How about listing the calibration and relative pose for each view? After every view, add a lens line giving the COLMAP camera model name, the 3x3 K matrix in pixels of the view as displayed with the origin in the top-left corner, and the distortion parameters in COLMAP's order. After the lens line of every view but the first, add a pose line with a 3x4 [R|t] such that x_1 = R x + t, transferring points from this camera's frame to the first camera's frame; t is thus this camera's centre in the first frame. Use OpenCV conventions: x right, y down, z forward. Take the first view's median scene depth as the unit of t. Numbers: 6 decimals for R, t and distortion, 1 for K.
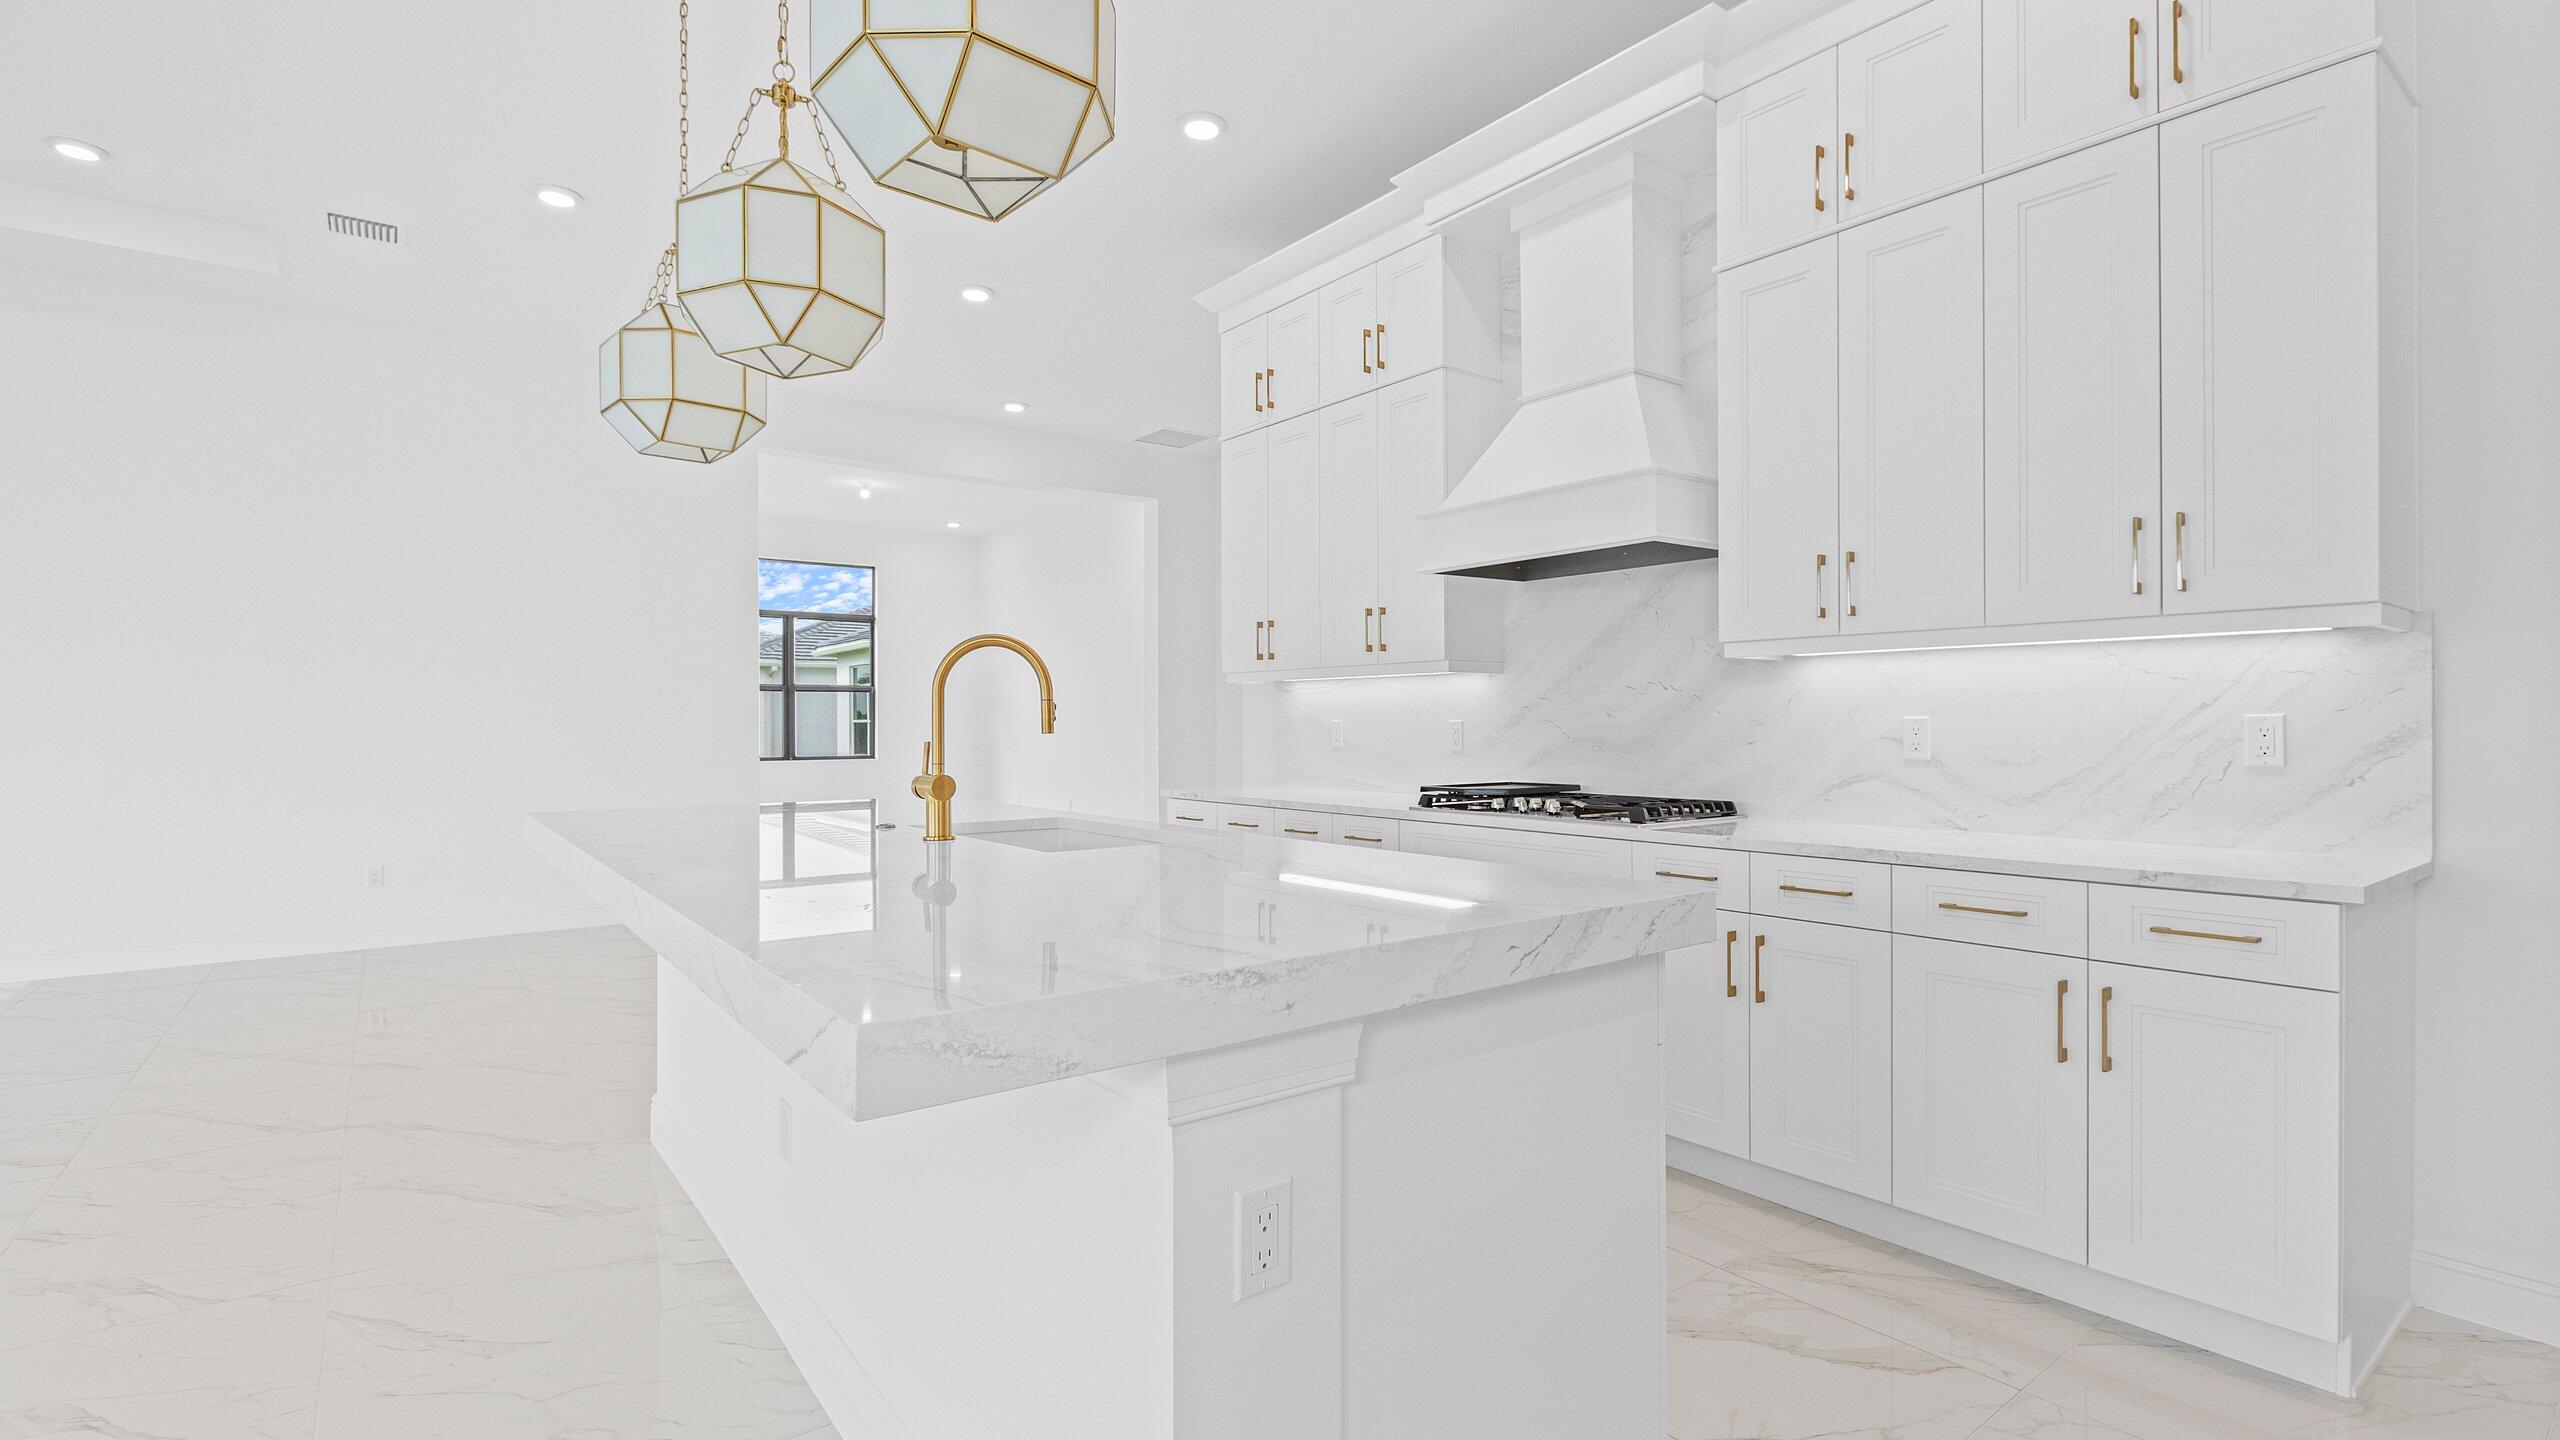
lens RADIAL K [[1171.6, 0, 1281.9], [0, 1171.6, 729.3], [0, 0, 1]] dist [-0.004318, 0.000051]
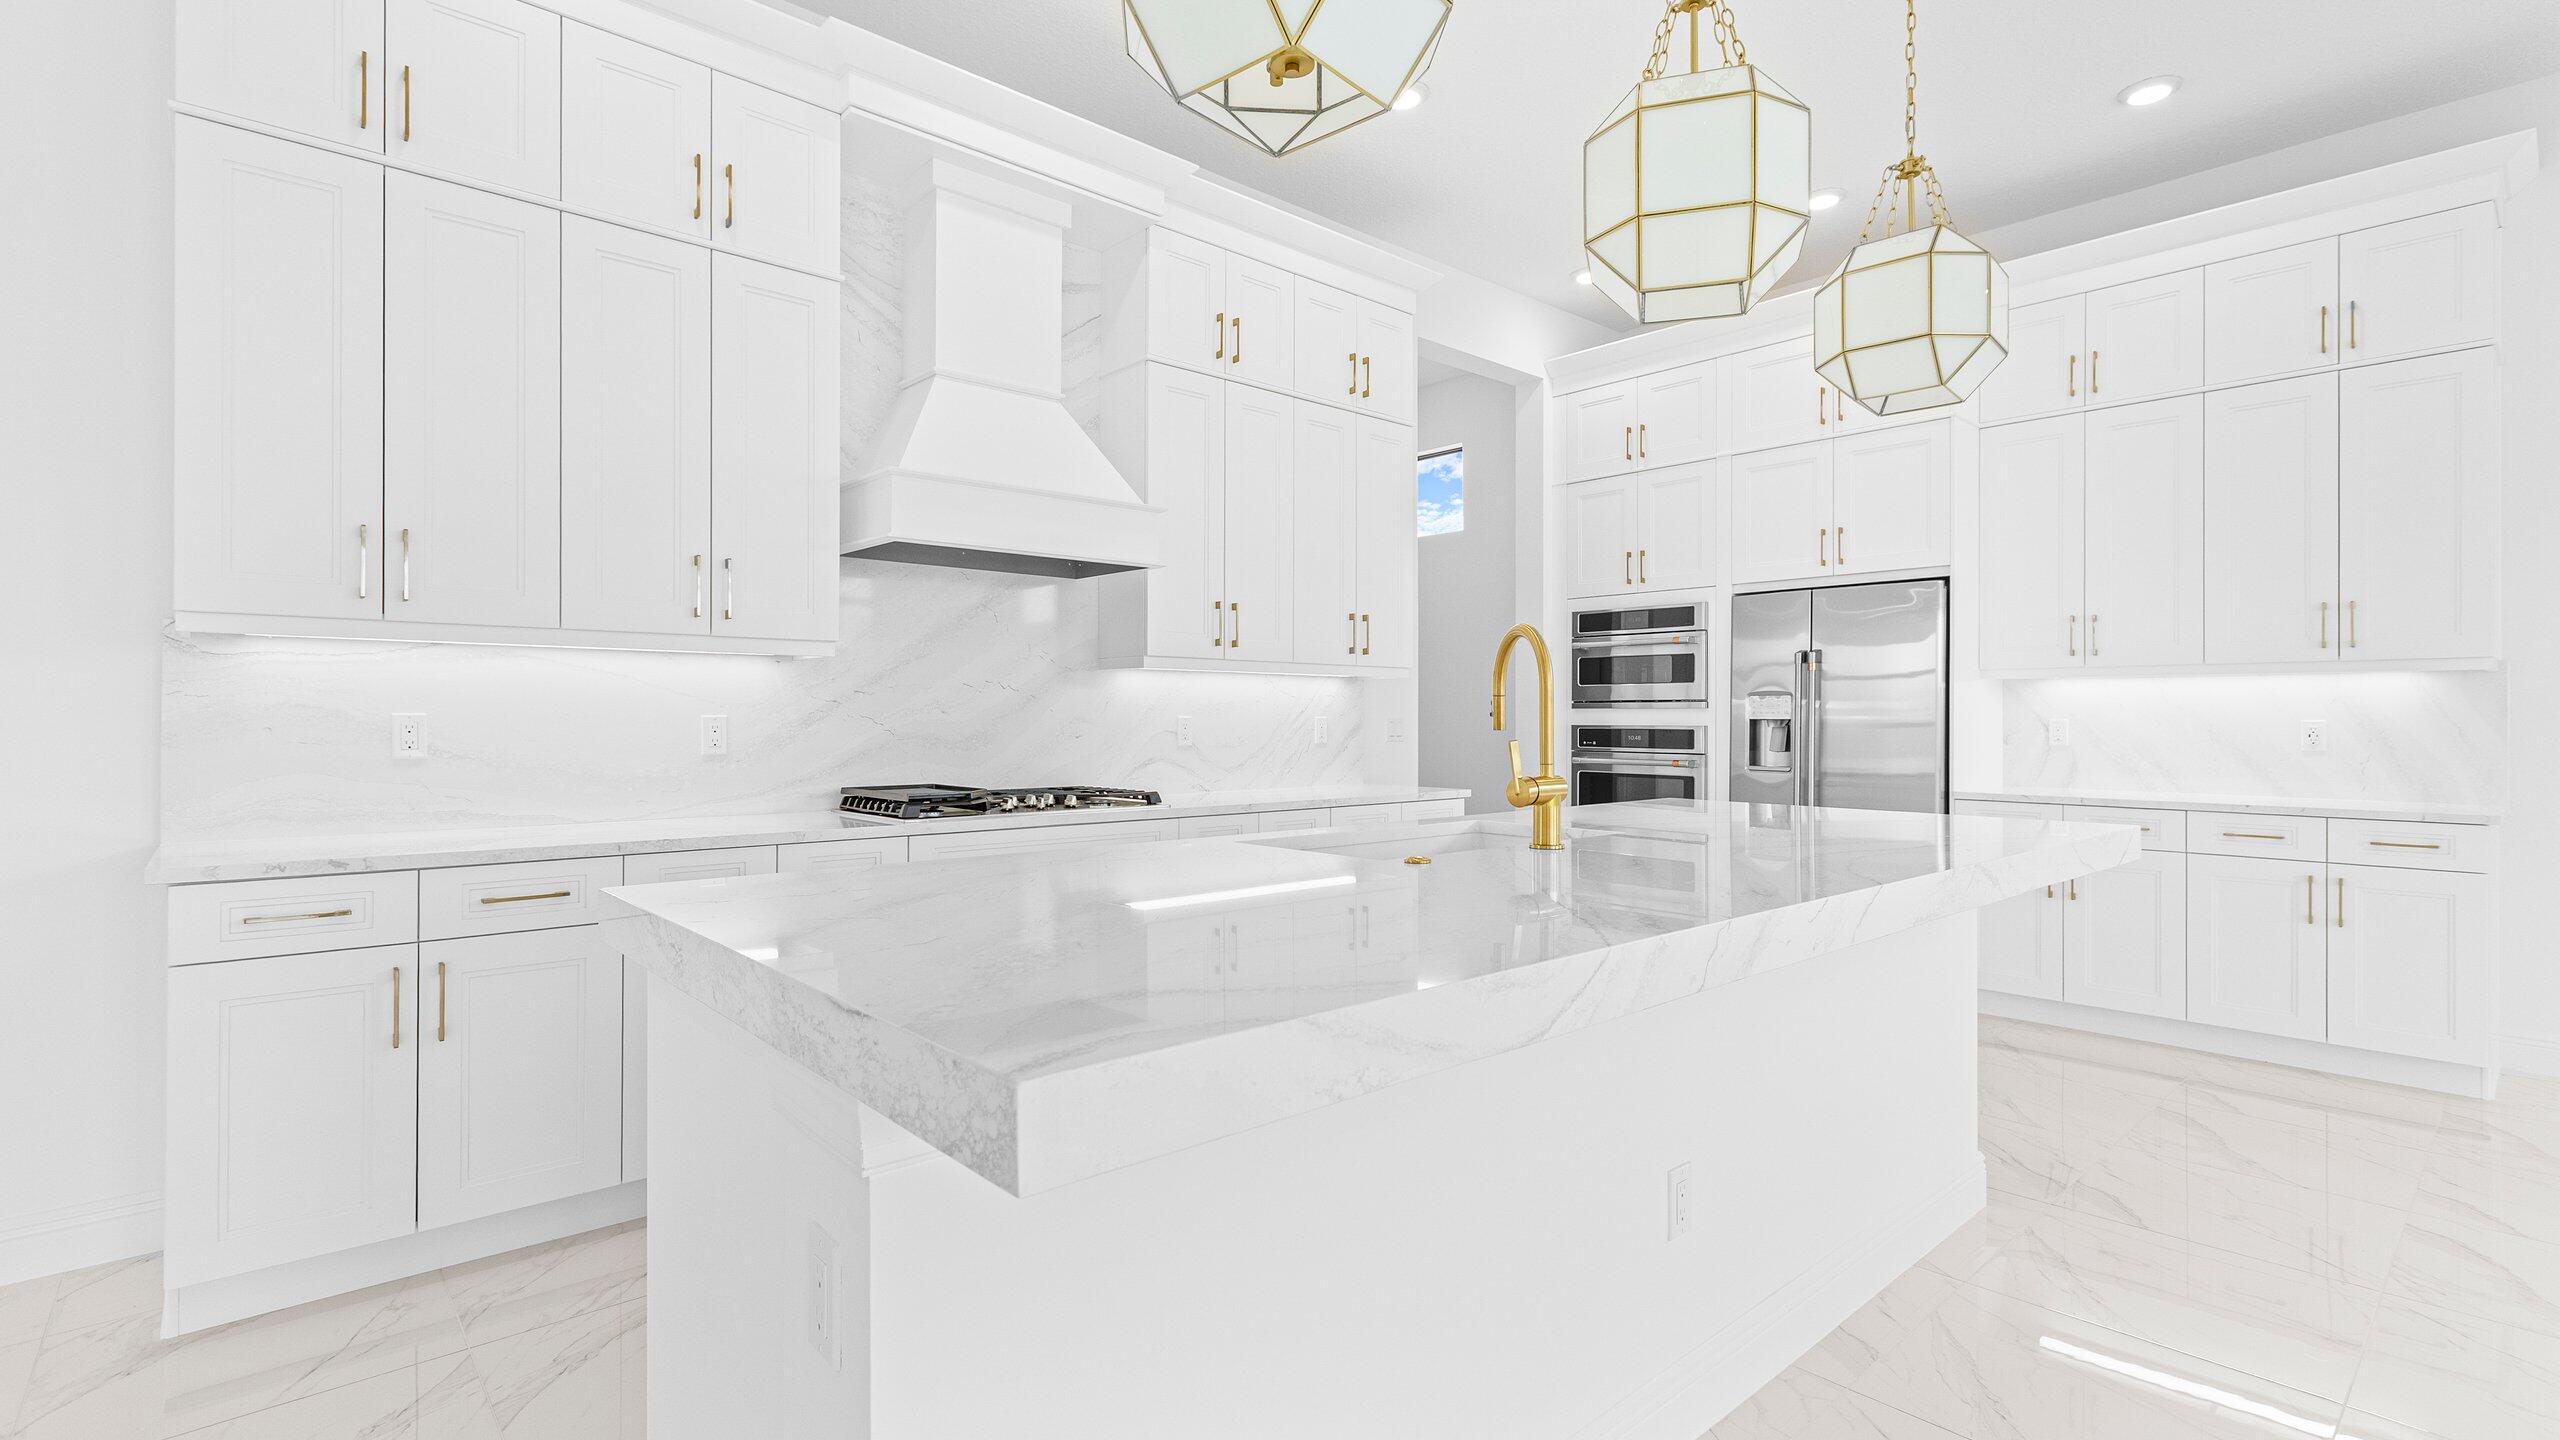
lens RADIAL K [[1179.8, 0, 1292.9], [0, 1179.8, 724.4], [0, 0, 1]] dist [0.005075, 0.000000]
pose [[-0.084102, -0.002498, 0.996454, -0.932944], [0.001932, 0.999995, 0.002670, -0.004367], [-0.996455, 0.002150, -0.084096, 0.990884]]
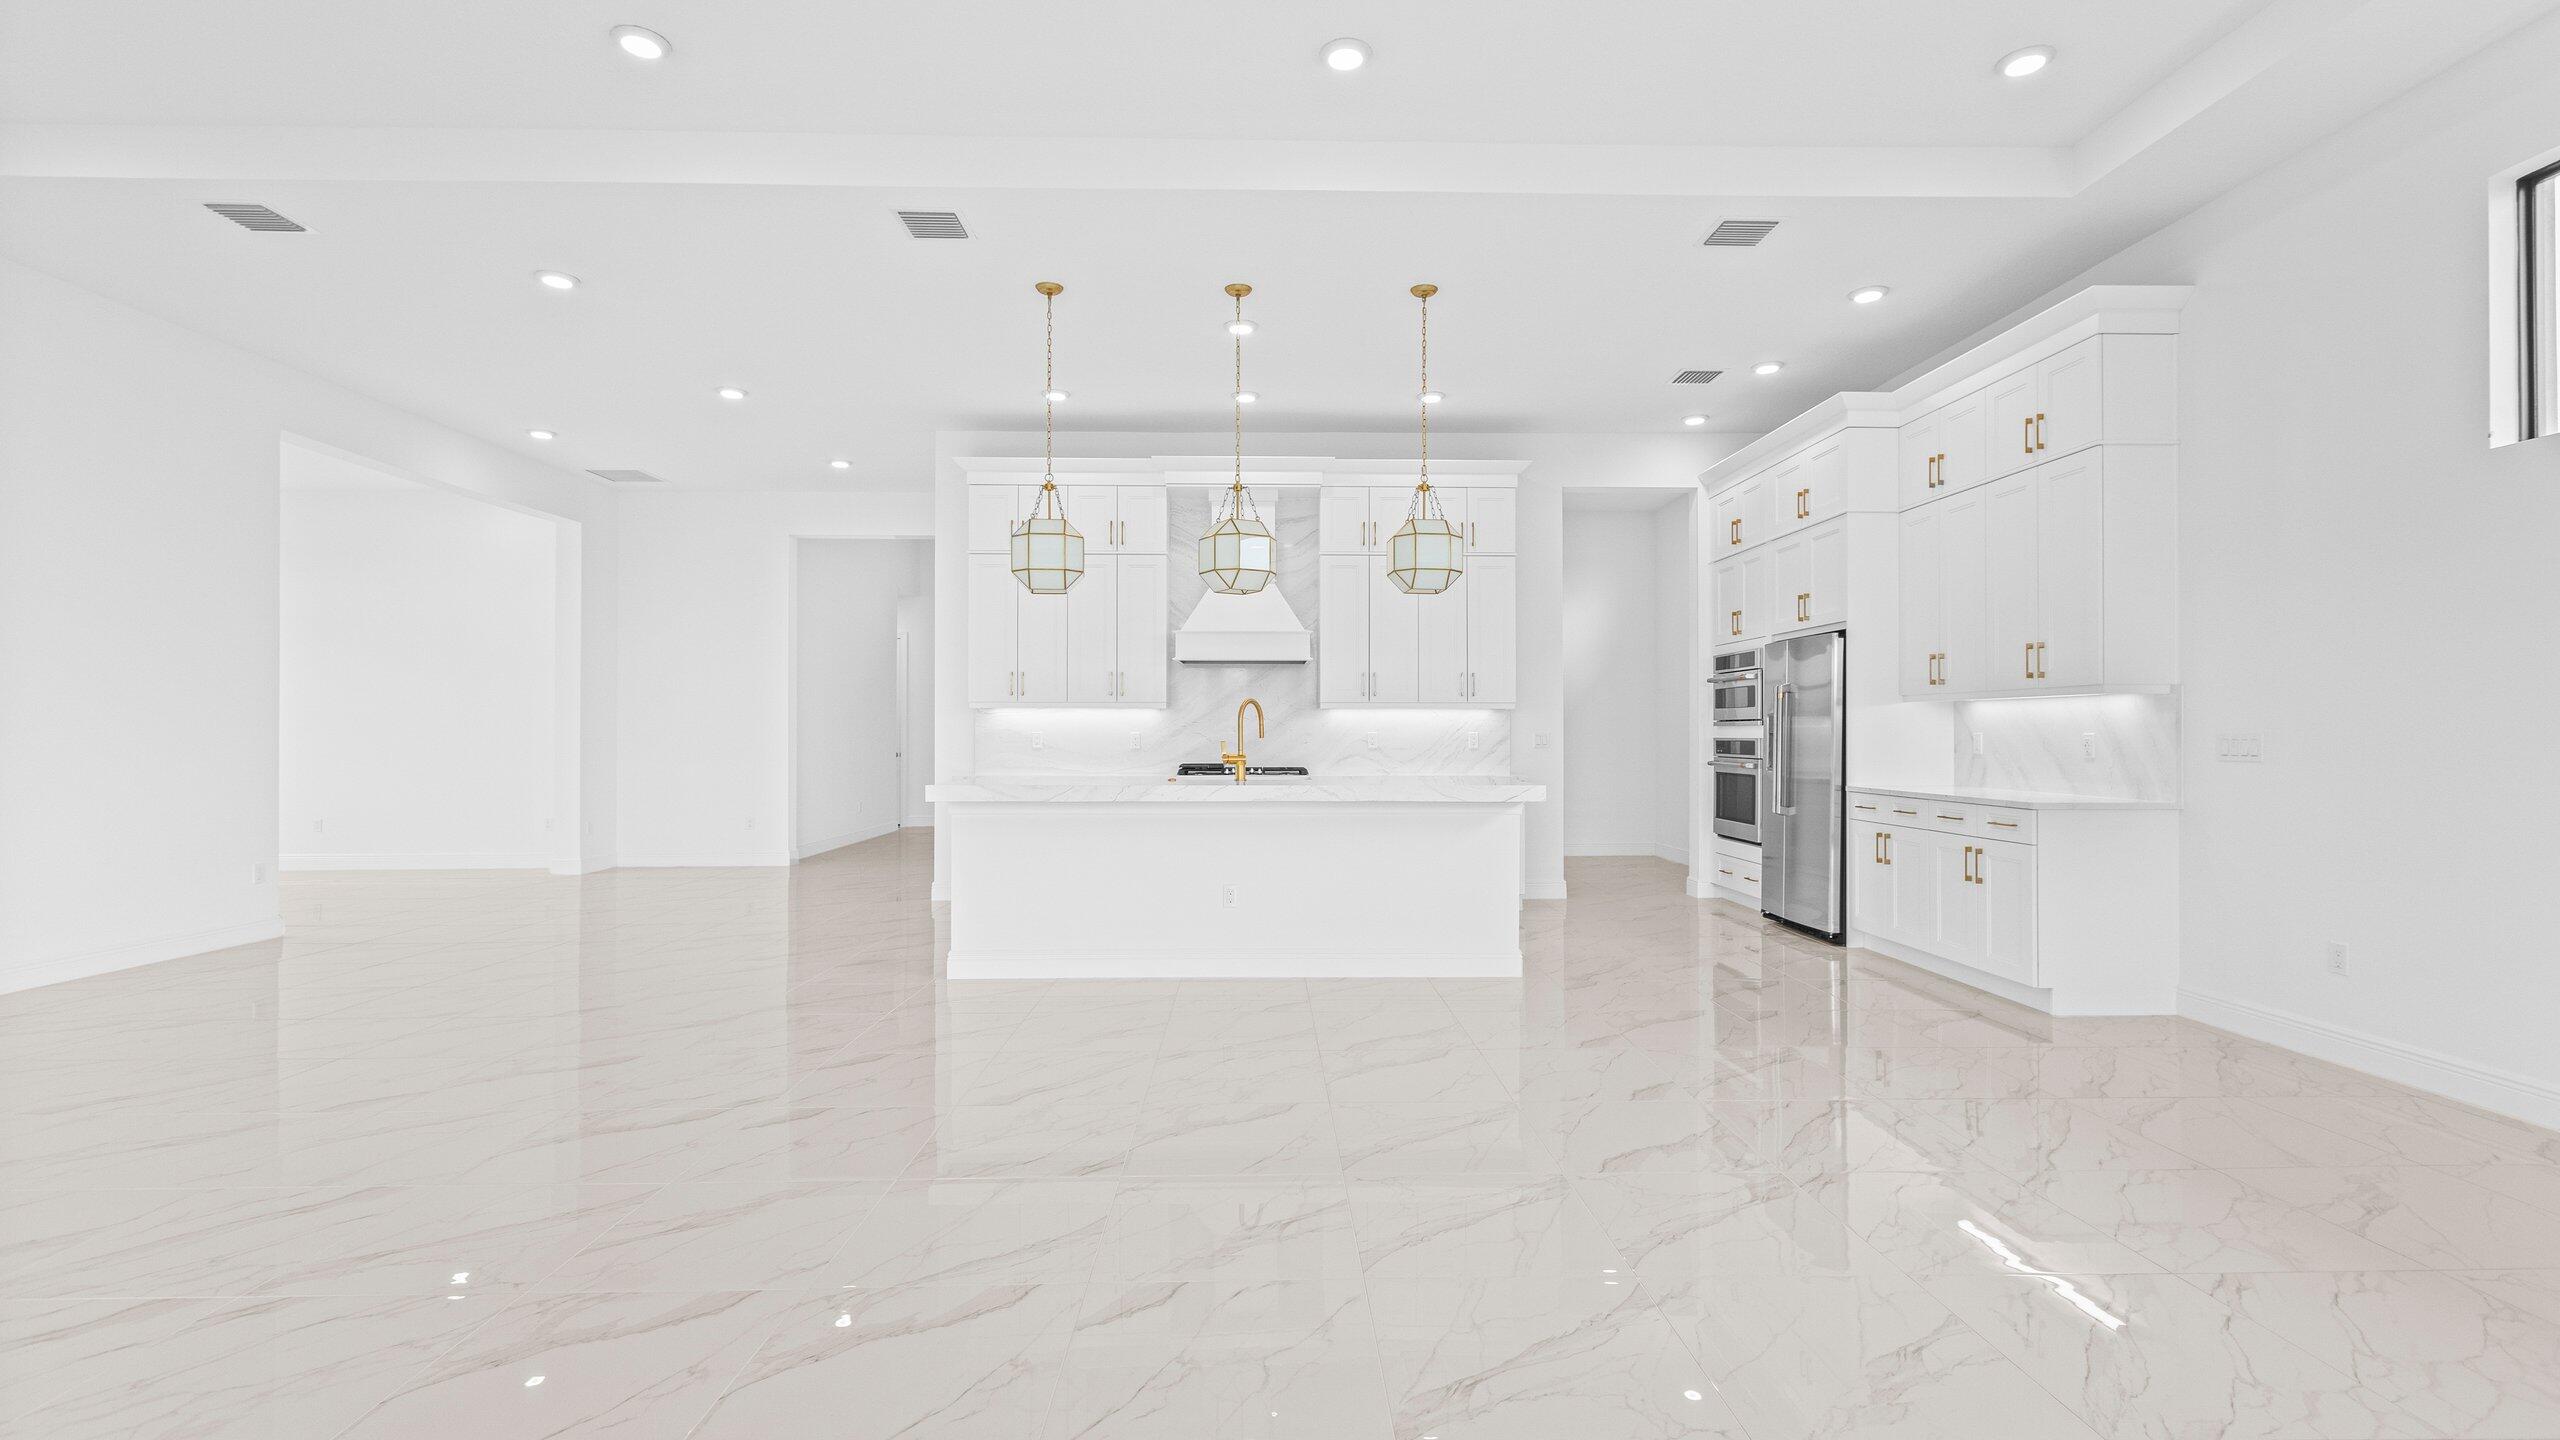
lens RADIAL K [[1161.9, 0, 1280.0], [0, 1161.9, 720.0], [0, 0, 1]] dist [0.000010, -0.000137]
pose [[0.593938, 0.012889, 0.804408, -1.744216], [0.001634, 0.999850, -0.017227, 0.005711], [-0.804509, 0.011546, 0.593828, -0.420987]]
